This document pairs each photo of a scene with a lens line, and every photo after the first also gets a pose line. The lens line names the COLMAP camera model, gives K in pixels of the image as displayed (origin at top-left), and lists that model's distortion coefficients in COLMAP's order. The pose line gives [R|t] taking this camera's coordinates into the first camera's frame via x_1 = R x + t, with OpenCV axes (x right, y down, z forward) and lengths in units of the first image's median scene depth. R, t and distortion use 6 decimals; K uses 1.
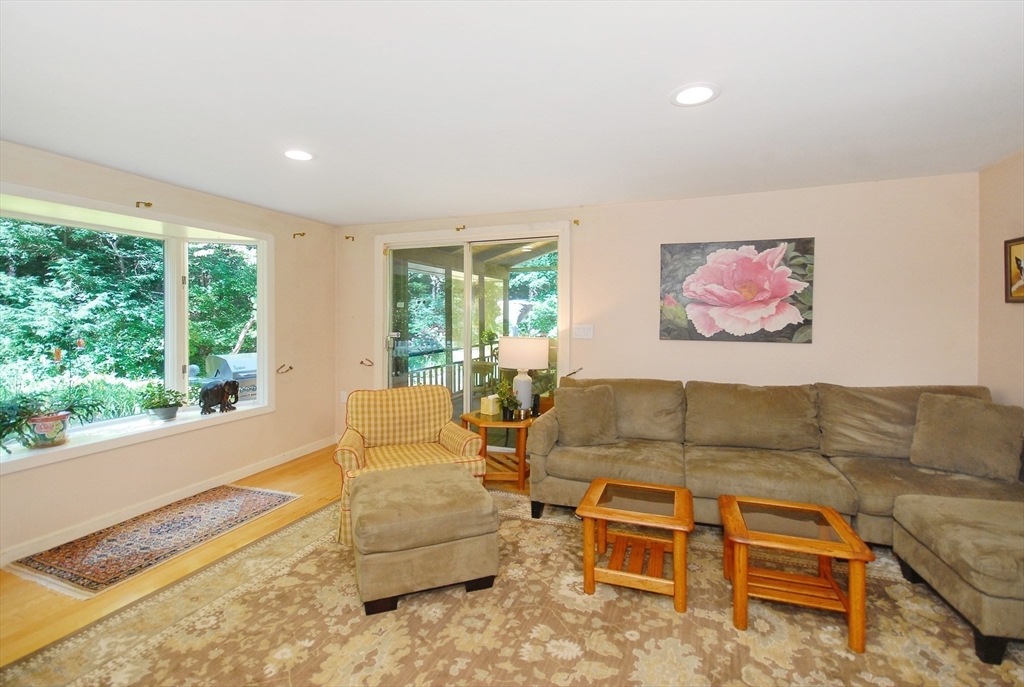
lens RADIAL K [[464.7, 0, 515.8], [0, 464.7, 318.2], [0, 0, 1]] dist [0.004527, -0.003037]
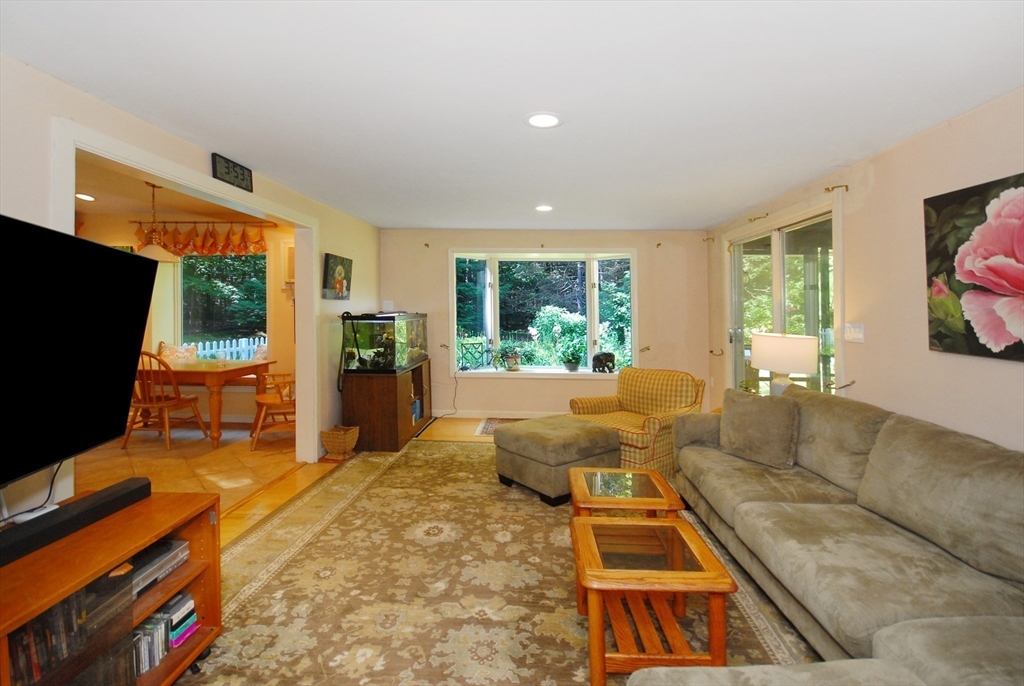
lens RADIAL K [[464.7, 0, 526.4], [0, 464.7, 318.9], [0, 0, 1]] dist [0.004527, -0.003037]
pose [[0.348033, 0.029397, -0.937021, 0.766227], [-0.012373, 0.999565, 0.026763, -0.006858], [0.937401, 0.002279, 0.348245, 0.288387]]
